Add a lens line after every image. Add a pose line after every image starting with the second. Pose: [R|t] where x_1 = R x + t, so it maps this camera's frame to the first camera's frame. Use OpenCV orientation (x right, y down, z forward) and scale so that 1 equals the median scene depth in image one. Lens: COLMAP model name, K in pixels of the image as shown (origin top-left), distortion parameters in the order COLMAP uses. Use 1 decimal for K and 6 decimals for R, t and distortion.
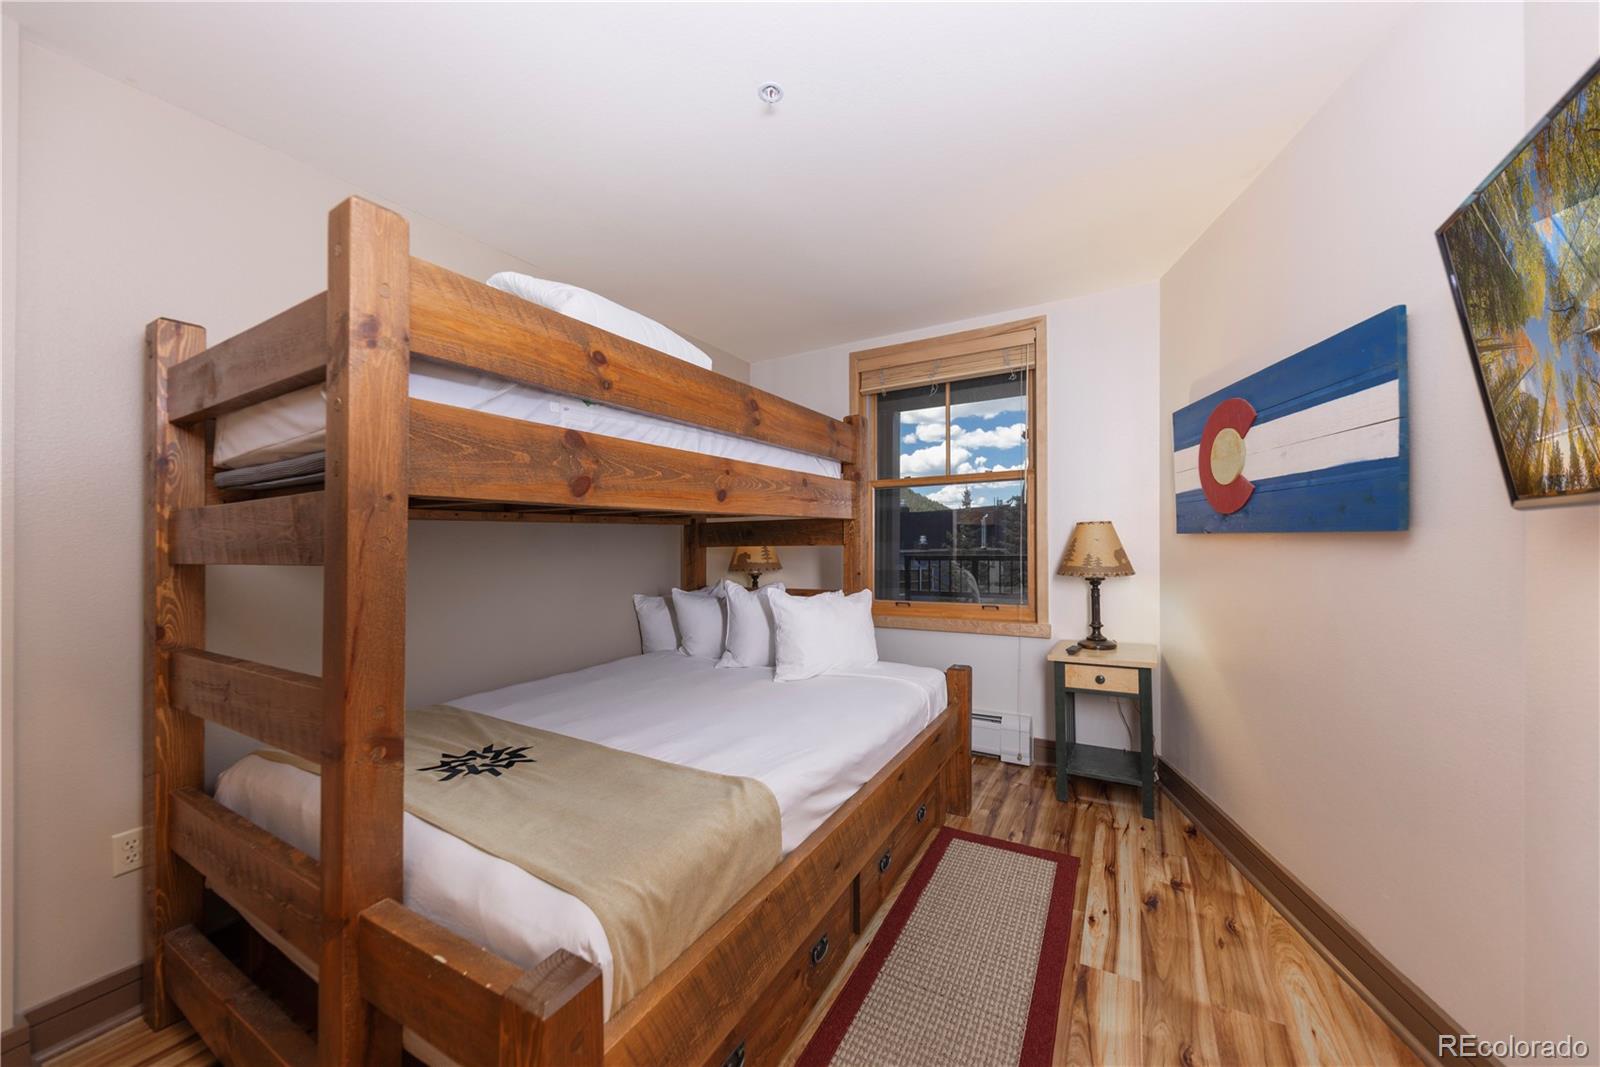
lens RADIAL K [[561.0, 0, 800.0], [0, 561.0, 533.5], [0, 0, 1]] dist [0.000683, -0.000106]
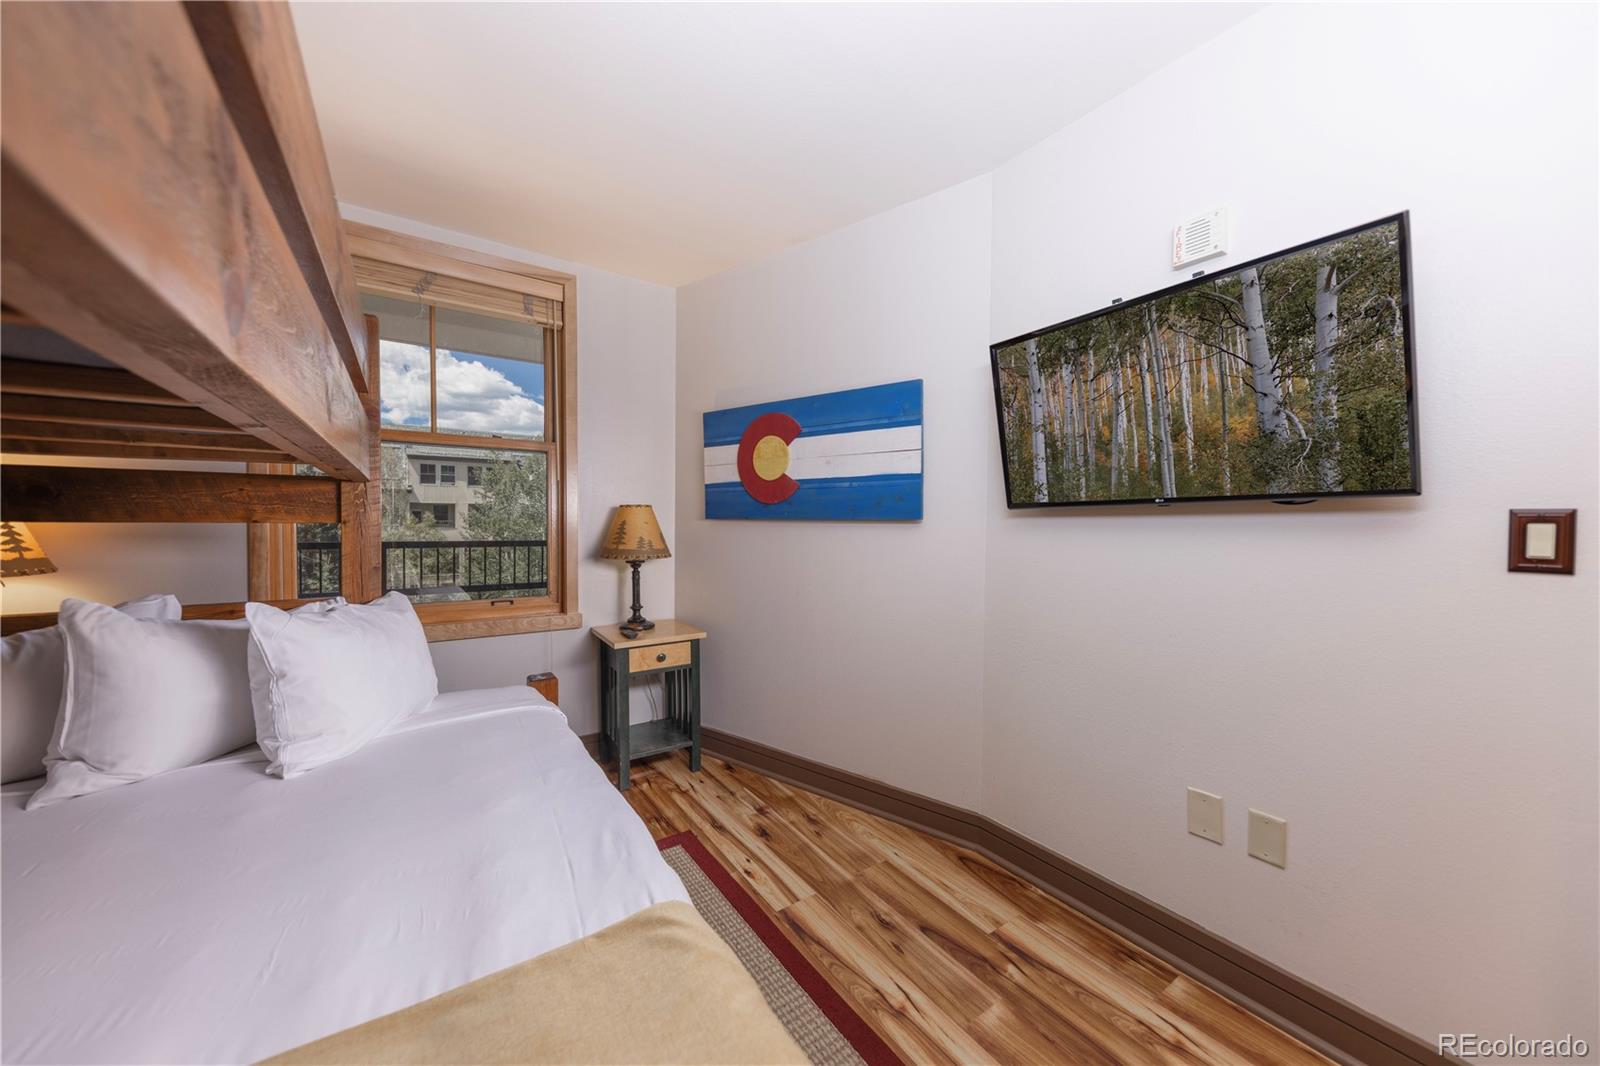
lens RADIAL K [[564.7, 0, 802.5], [0, 564.7, 542.0], [0, 0, 1]] dist [0.008093, -0.000034]
pose [[0.436718, -0.008073, 0.899562, -0.326095], [-0.024918, 0.999468, 0.021066, 0.020883], [-0.899253, -0.031615, 0.436285, 0.357692]]
